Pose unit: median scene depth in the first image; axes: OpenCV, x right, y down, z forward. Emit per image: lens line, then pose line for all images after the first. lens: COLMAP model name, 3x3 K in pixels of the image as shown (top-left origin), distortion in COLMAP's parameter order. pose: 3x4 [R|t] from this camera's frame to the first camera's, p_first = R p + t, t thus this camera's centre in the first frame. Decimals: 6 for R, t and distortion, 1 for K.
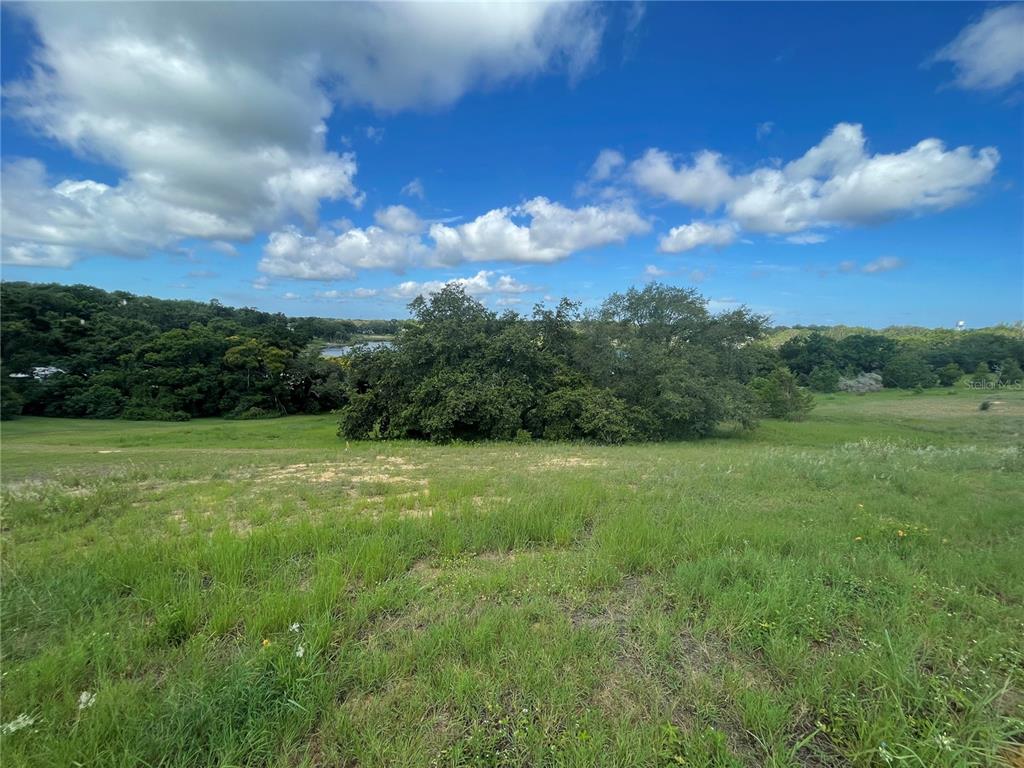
lens RADIAL K [[414.4, 0, 511.2], [0, 414.4, 381.9], [0, 0, 1]] dist [-0.001555, 0.000068]
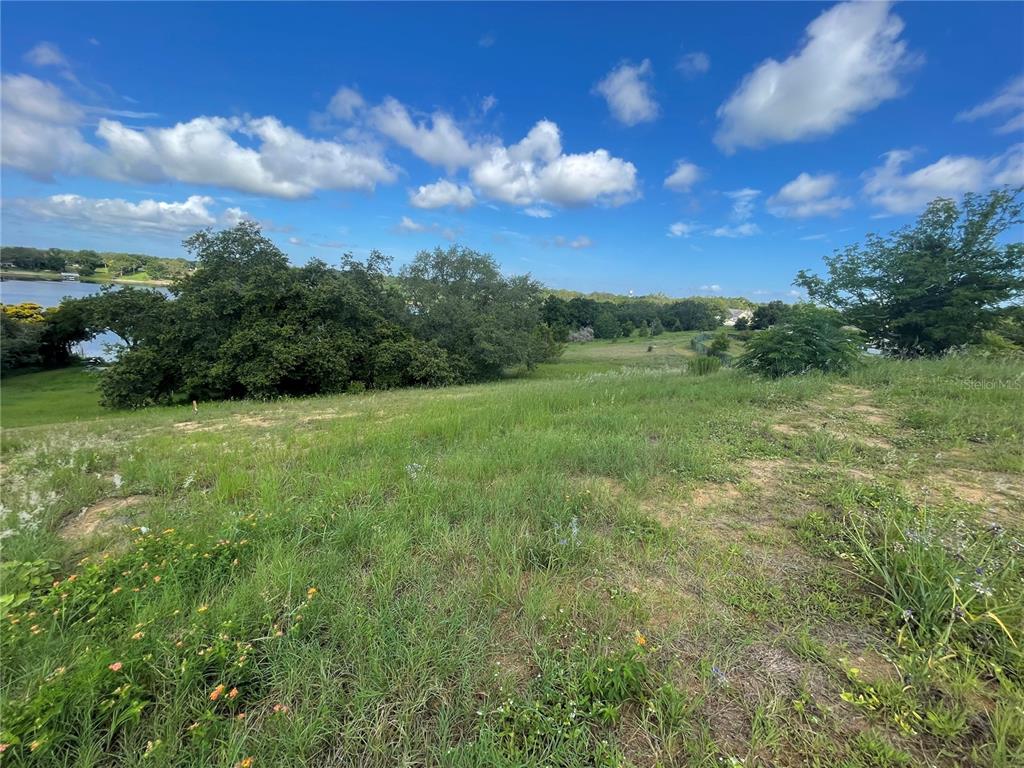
lens RADIAL K [[414.4, 0, 511.6], [0, 414.4, 380.5], [0, 0, 1]] dist [-0.001555, 0.000068]
pose [[0.851513, -0.064880, 0.520305, -0.153671], [0.009656, 0.994087, 0.108156, 0.005414], [-0.524245, -0.087072, 0.847104, -0.066457]]
